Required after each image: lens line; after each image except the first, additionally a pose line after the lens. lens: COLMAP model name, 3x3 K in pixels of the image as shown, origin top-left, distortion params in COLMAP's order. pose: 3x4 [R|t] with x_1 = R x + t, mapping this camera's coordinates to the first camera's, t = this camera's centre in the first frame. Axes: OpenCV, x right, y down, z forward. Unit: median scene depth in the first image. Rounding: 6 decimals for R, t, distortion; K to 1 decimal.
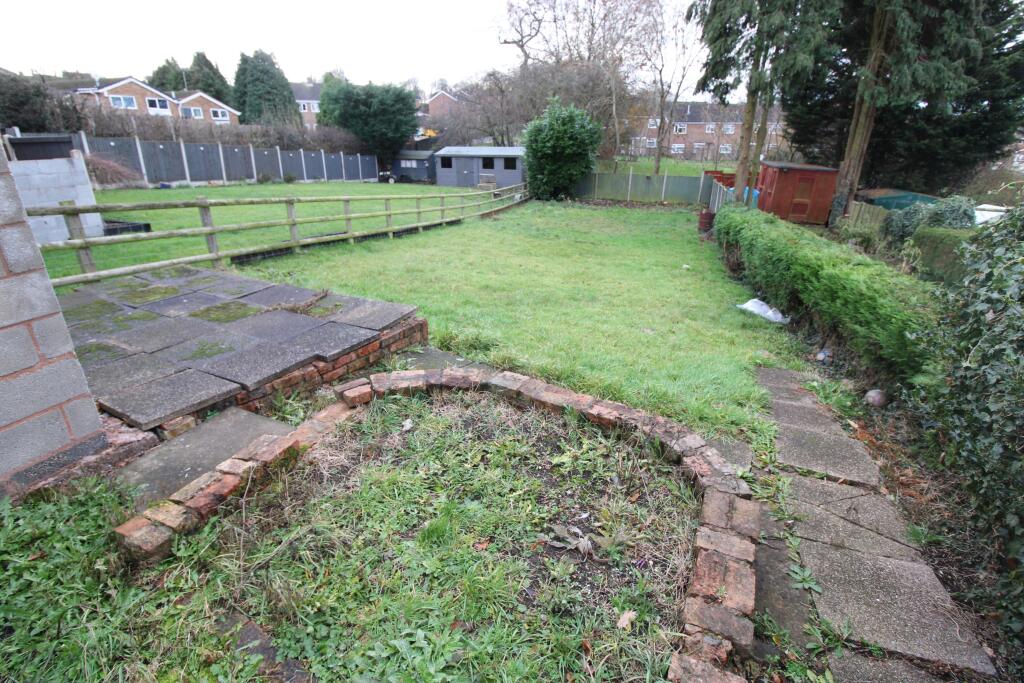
lens RADIAL K [[494.3, 0, 512.0], [0, 494.3, 341.5], [0, 0, 1]] dist [-0.000531, -0.000042]
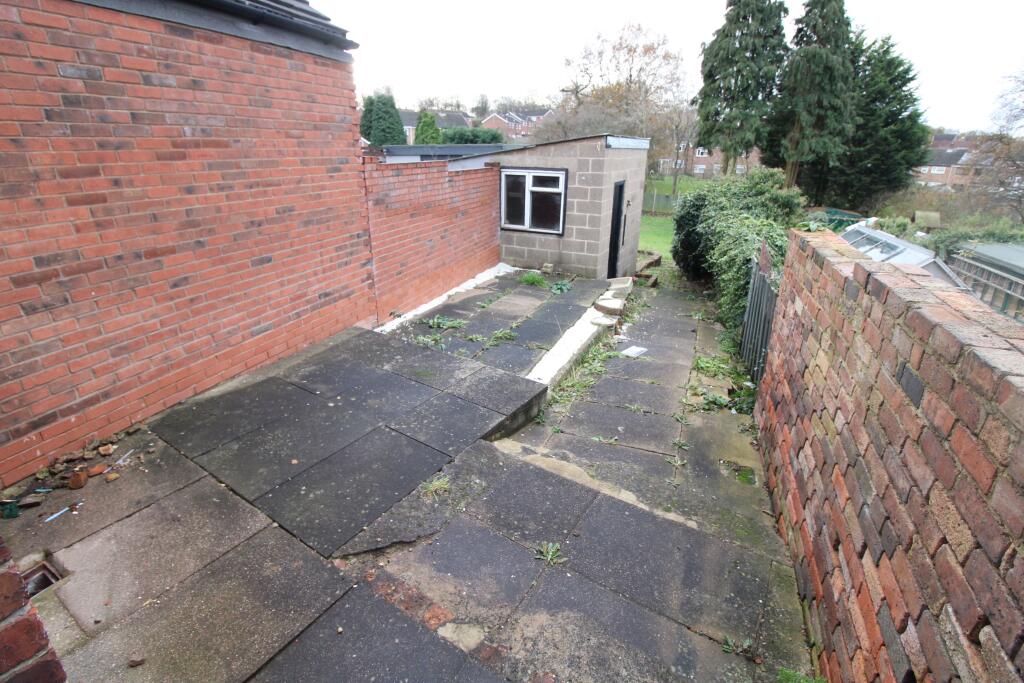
lens RADIAL K [[494.3, 0, 512.0], [0, 494.3, 341.5], [0, 0, 1]] dist [-0.000531, -0.000042]
pose [[0.998186, 0.033871, -0.049780, -0.168640], [-0.034814, 0.999228, -0.018203, 0.251676], [0.049125, 0.019903, 0.998594, -0.846064]]
